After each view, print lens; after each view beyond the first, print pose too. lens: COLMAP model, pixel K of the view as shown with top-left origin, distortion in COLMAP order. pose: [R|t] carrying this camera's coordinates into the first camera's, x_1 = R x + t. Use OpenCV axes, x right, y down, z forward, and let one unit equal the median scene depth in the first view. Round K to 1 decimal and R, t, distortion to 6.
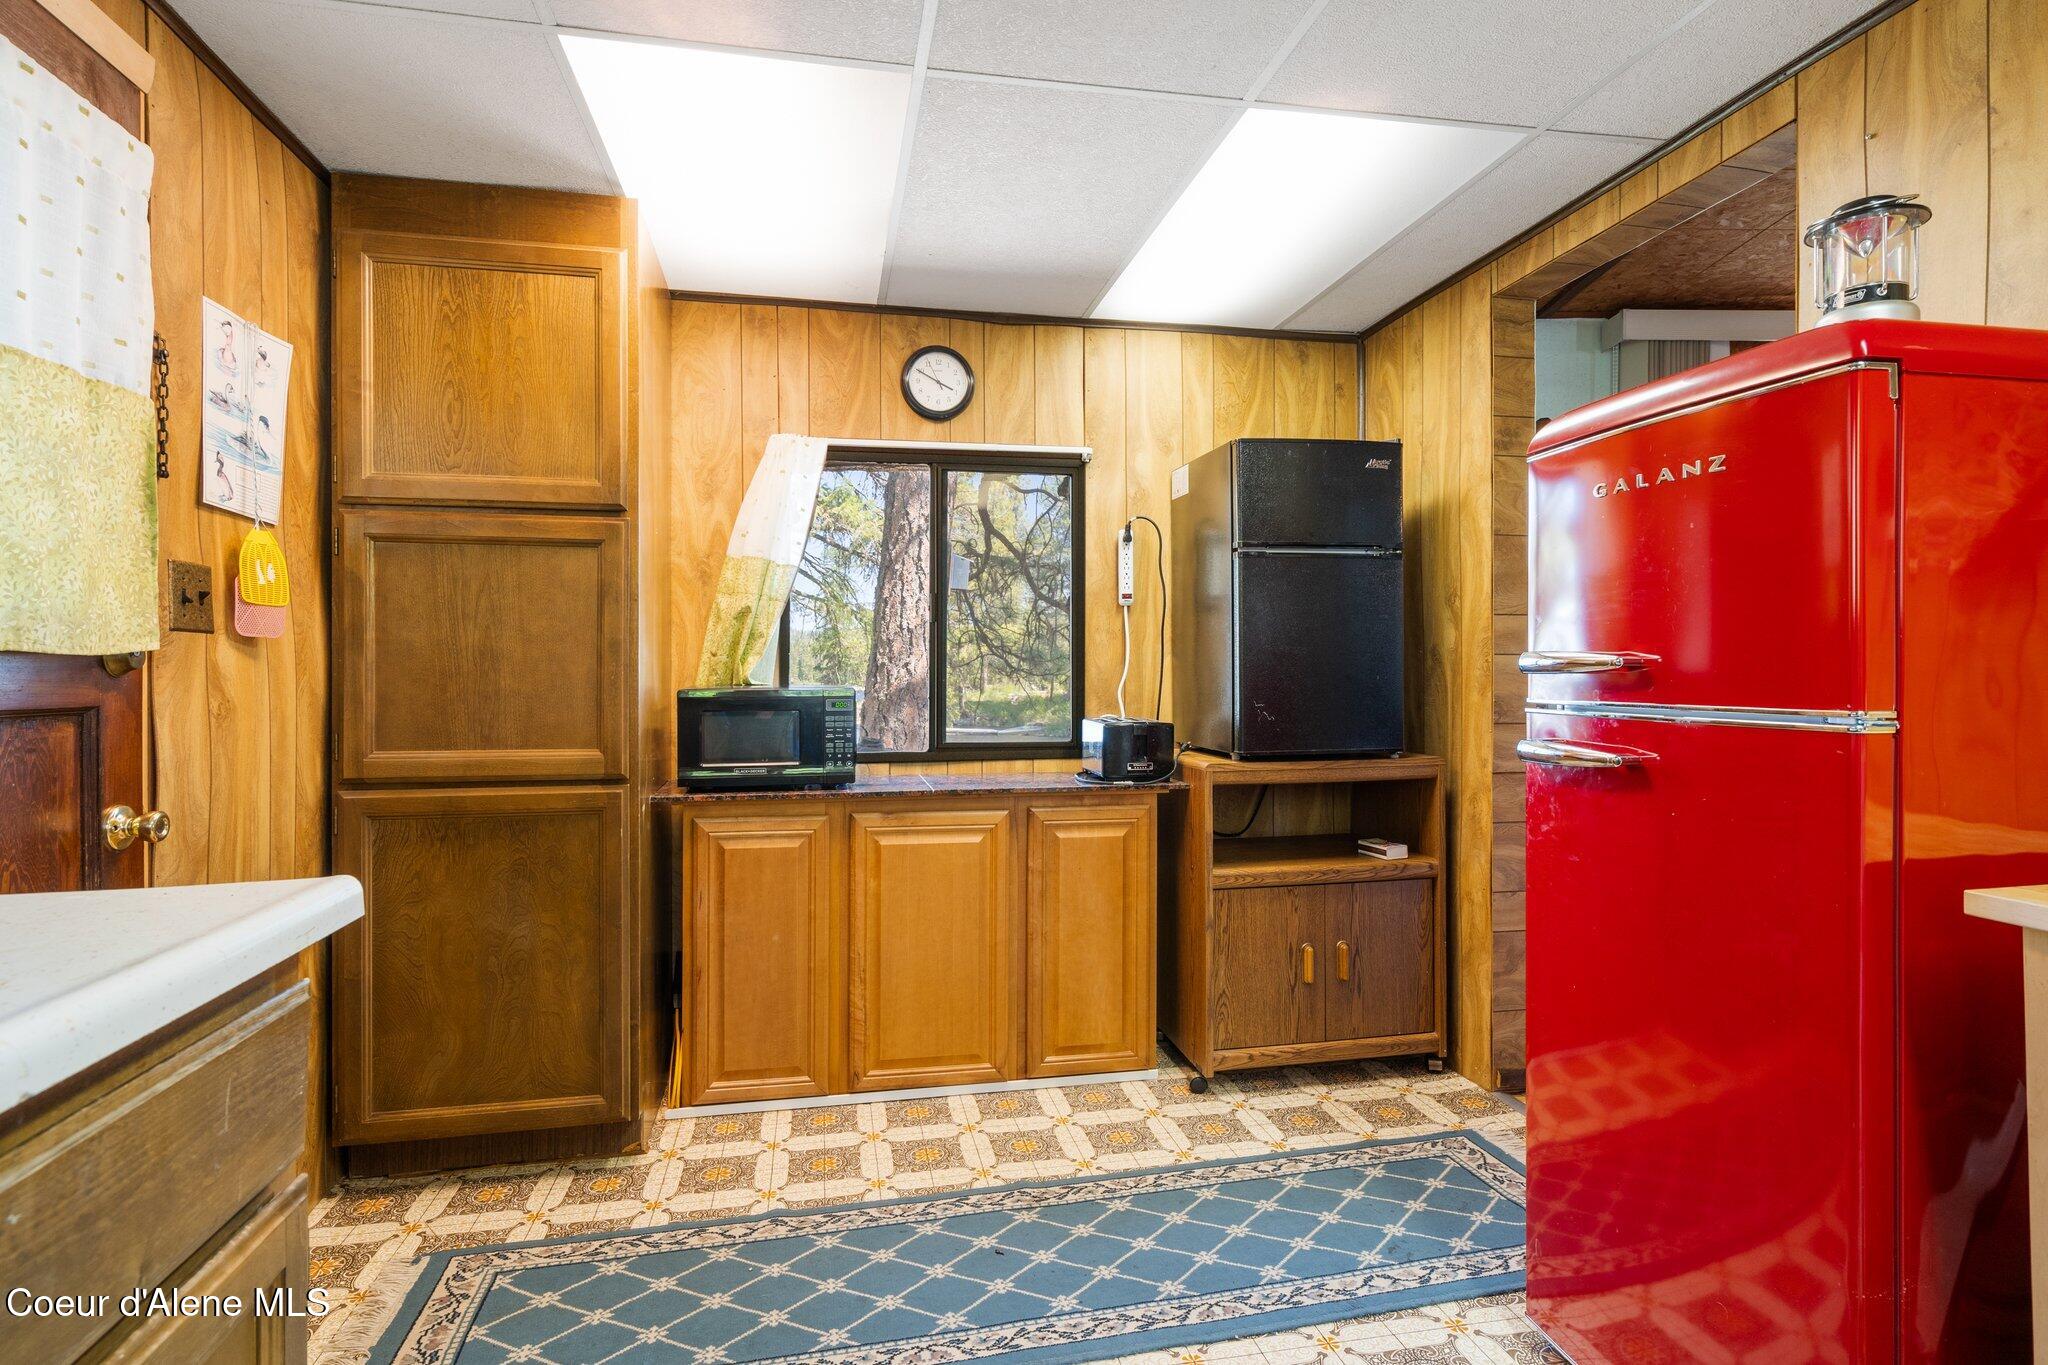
lens RADIAL K [[1025.2, 0, 1024.3], [0, 1025.2, 670.8], [0, 0, 1]] dist [-0.013286, 0.004031]
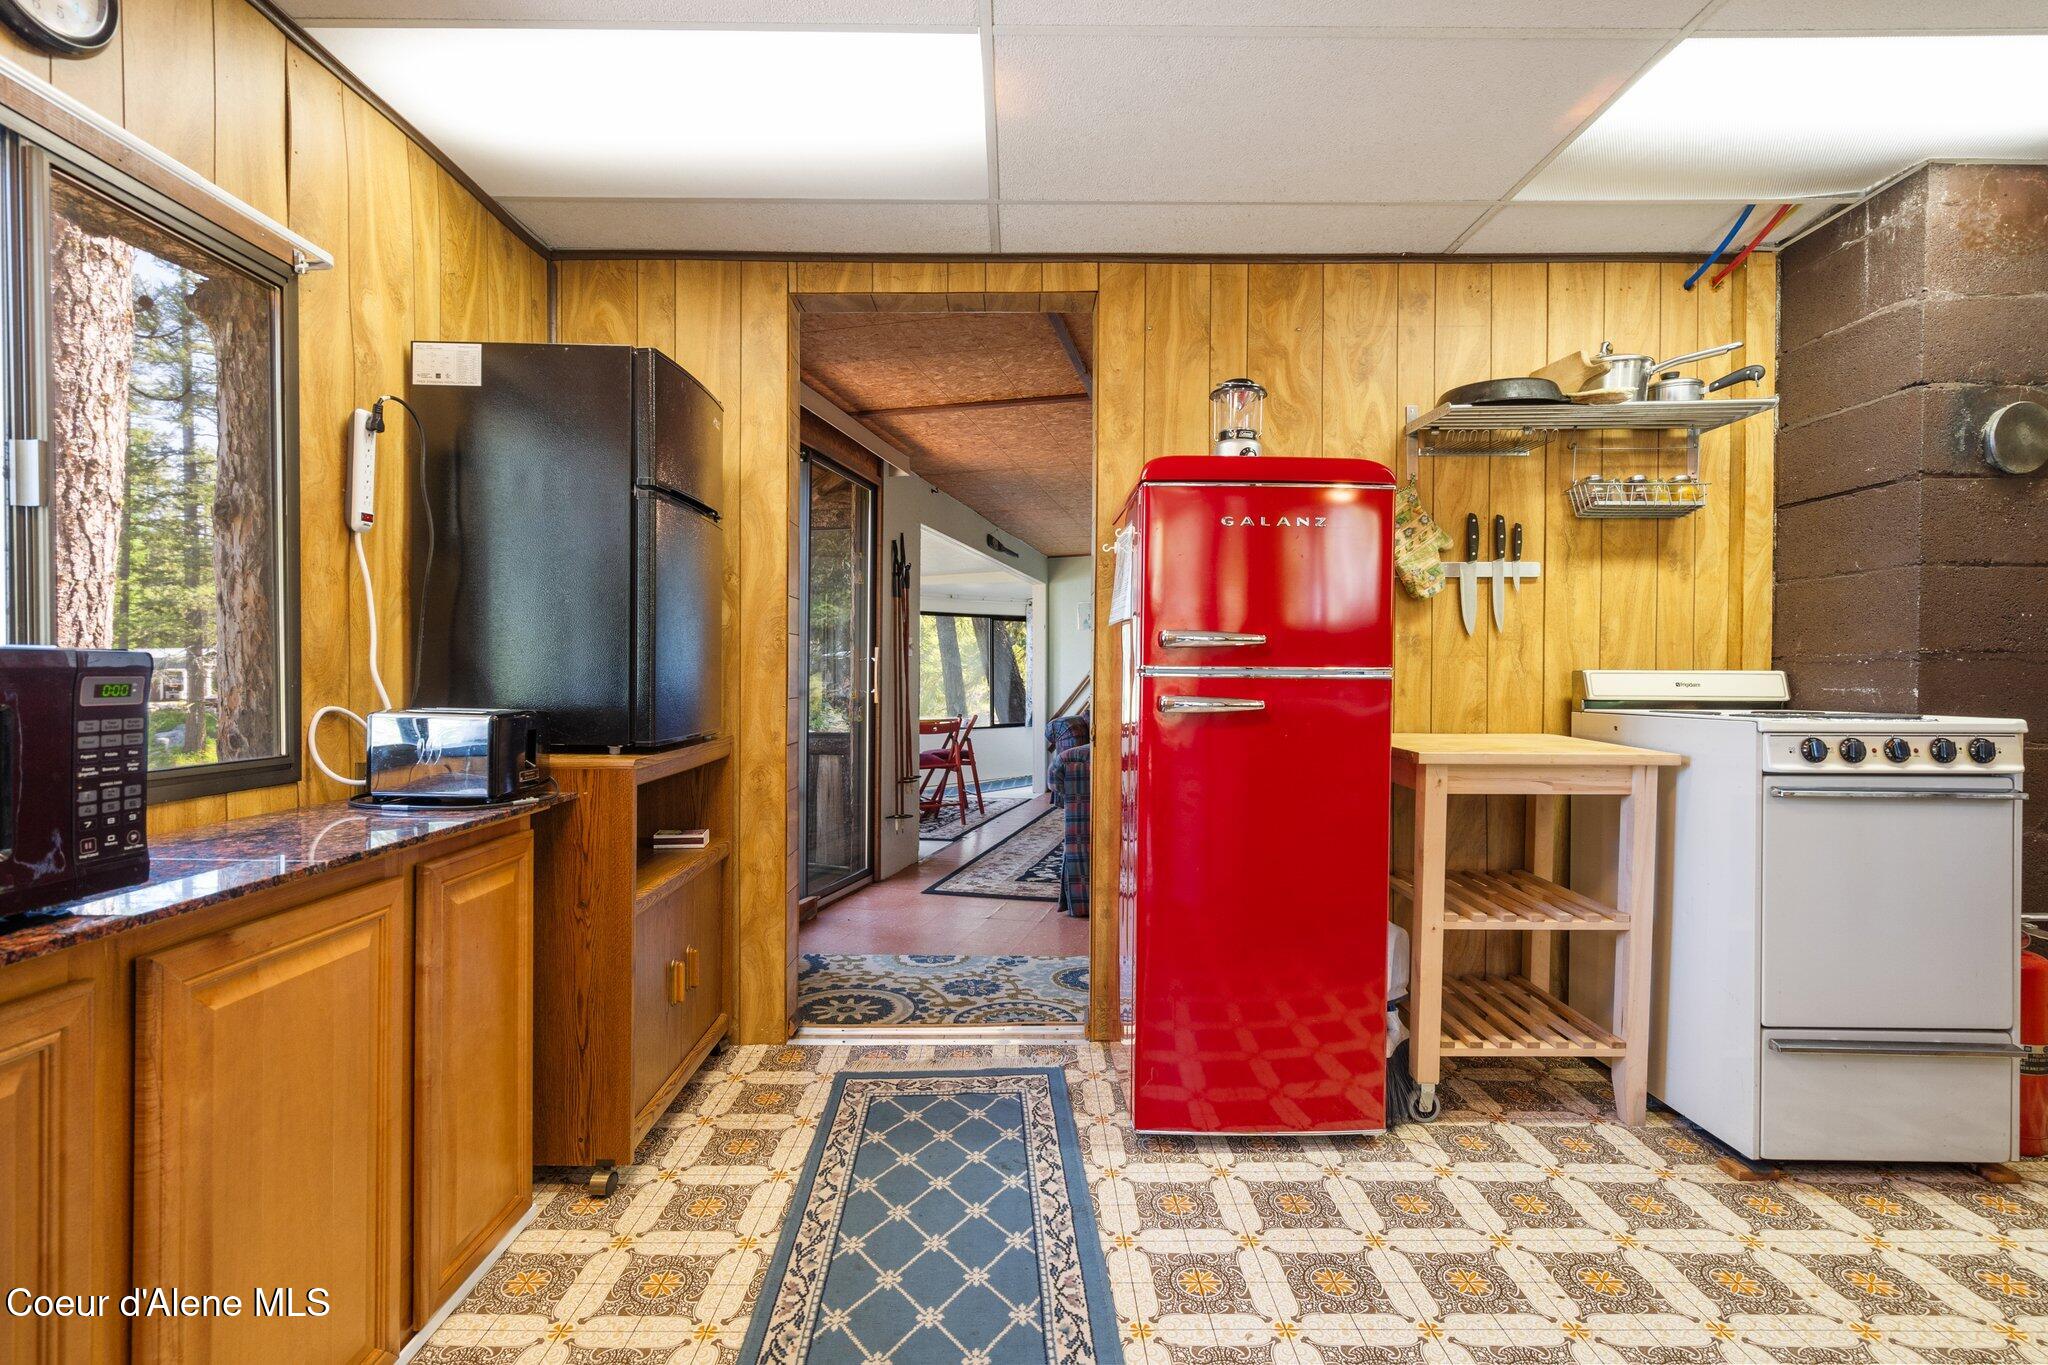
lens RADIAL K [[935.9, 0, 1019.6], [0, 935.9, 686.3], [0, 0, 1]] dist [-0.008693, 0.002446]
pose [[0.189912, -0.013012, 0.981715, -0.502297], [-0.007103, 0.999868, 0.014626, 0.025920], [-0.981775, -0.009751, 0.189795, 0.644229]]
